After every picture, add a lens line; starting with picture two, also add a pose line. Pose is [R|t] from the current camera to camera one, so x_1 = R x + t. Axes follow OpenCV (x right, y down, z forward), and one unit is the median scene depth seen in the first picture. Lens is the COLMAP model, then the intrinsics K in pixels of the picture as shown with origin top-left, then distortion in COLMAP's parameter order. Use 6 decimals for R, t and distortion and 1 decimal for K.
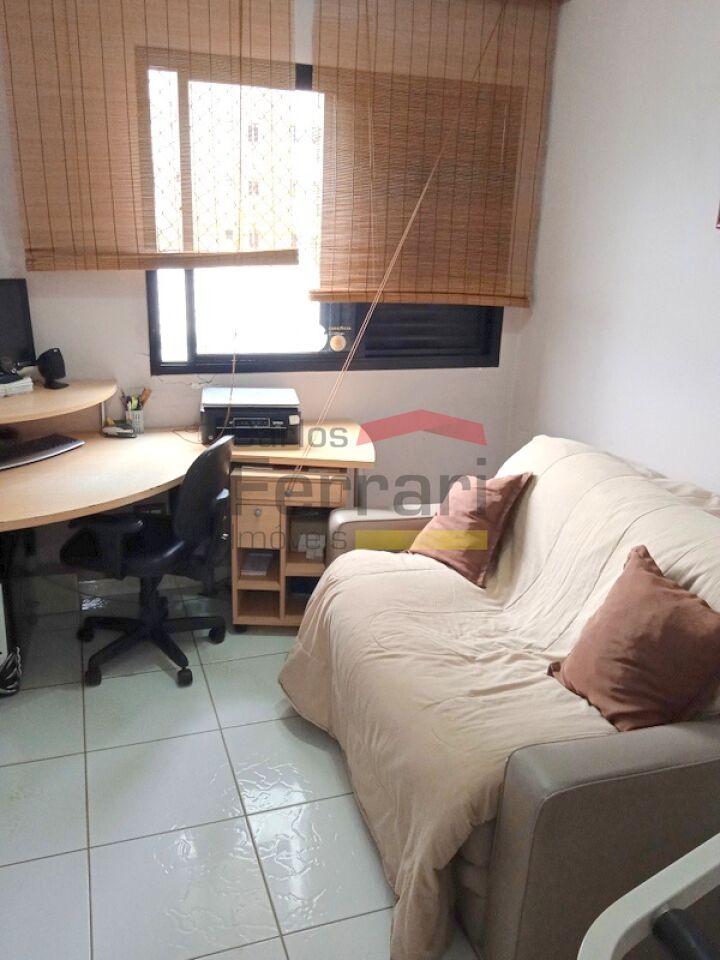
lens RADIAL K [[786.9, 0, 368.8], [0, 786.9, 488.6], [0, 0, 1]] dist [0.020363, -0.037278]
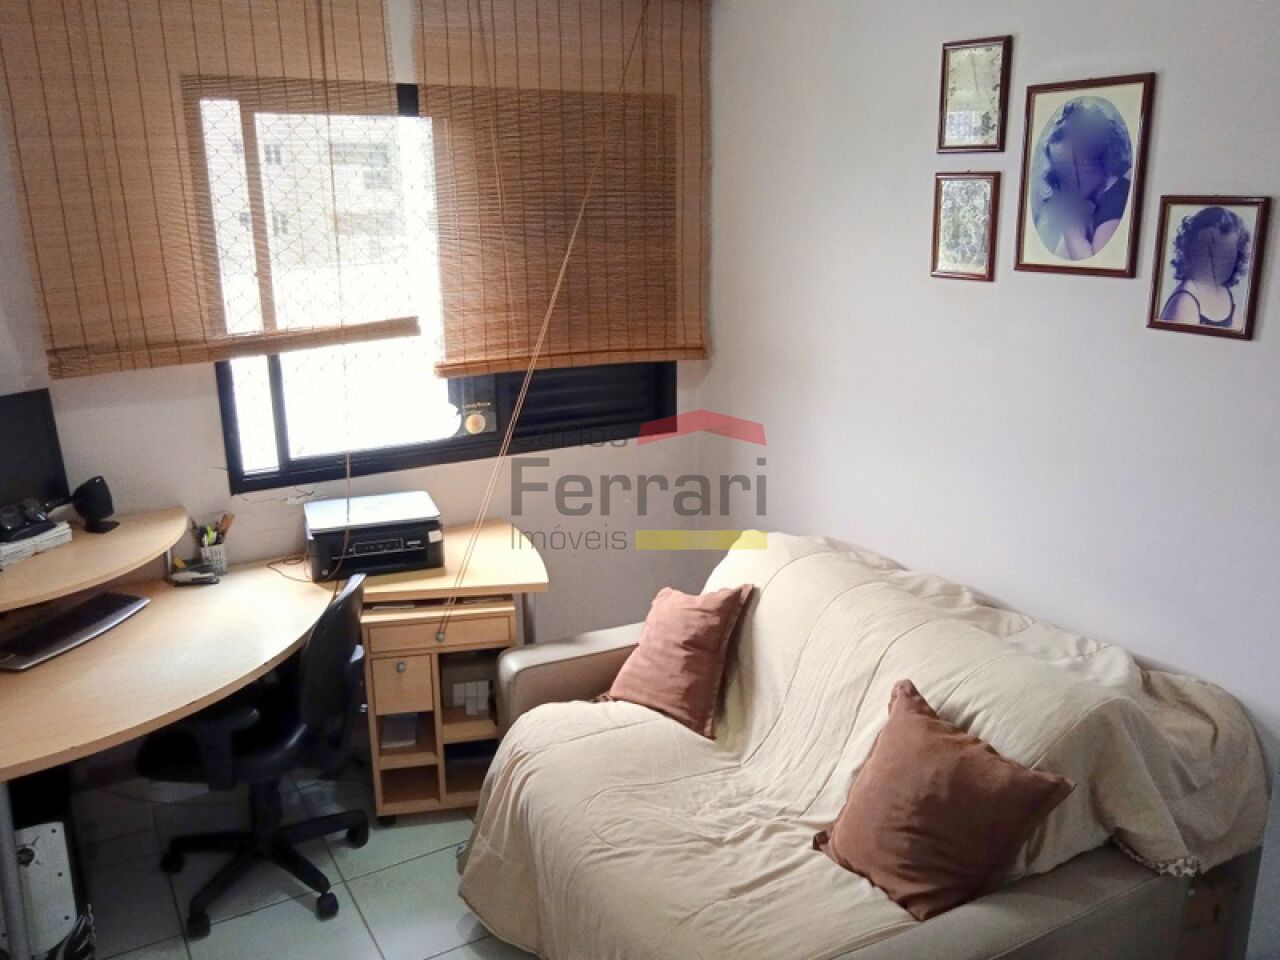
lens RADIAL K [[1049.2, 0, 643.3], [0, 1049.2, 479.8], [0, 0, 1]] dist [0.020363, -0.037278]
pose [[0.980300, -0.095291, 0.173007, -0.070432], [0.103012, 0.994021, -0.036197, -0.088252], [-0.168523, 0.053306, 0.984255, -0.046442]]
